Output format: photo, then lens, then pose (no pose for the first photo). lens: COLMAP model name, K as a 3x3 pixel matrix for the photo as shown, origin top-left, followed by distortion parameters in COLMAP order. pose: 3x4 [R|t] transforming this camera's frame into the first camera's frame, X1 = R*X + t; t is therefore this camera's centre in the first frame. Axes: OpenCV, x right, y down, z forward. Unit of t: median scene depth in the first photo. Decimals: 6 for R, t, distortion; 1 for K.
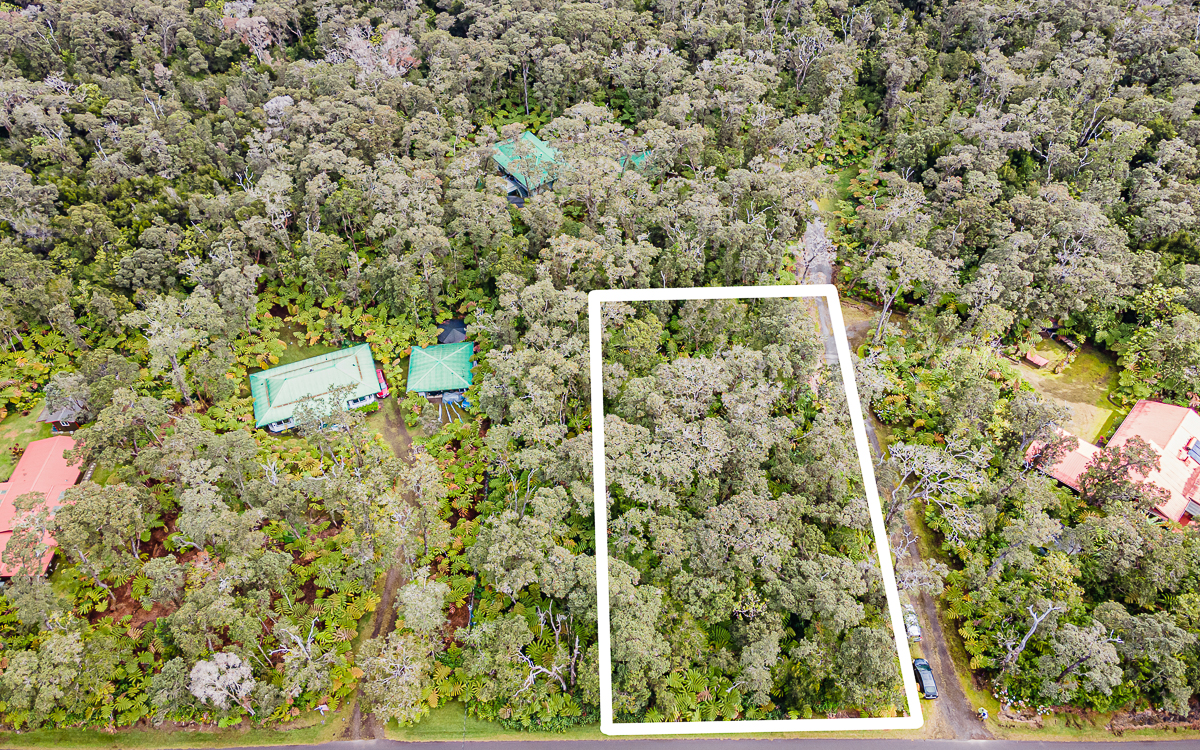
lens RADIAL K [[841.0, 0, 608.1], [0, 841.0, 315.4], [0, 0, 1]] dist [0.034174, 0.007823]
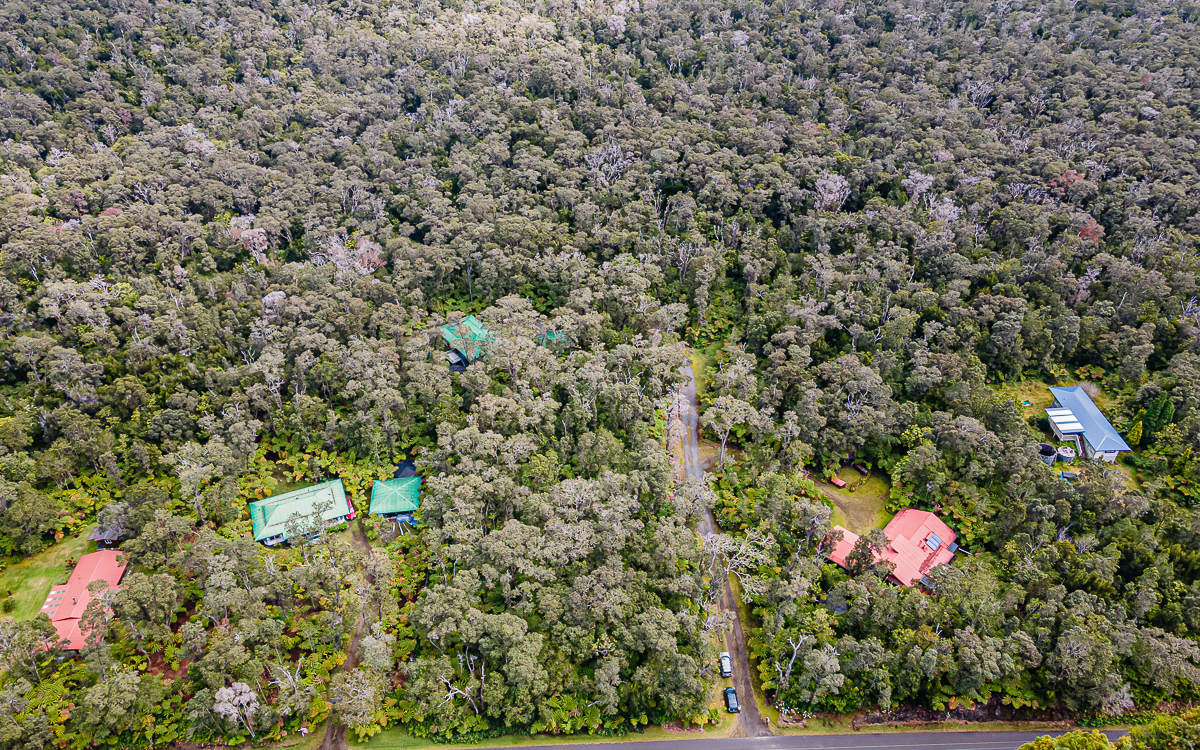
lens RADIAL K [[841.0, 0, 605.6], [0, 841.0, 384.6], [0, 0, 1]] dist [0.034174, 0.007823]
pose [[0.999472, -0.011816, 0.030263, 0.094109], [0.015155, 0.993522, -0.112623, 0.044162], [-0.028736, 0.113022, 0.993177, -0.350589]]
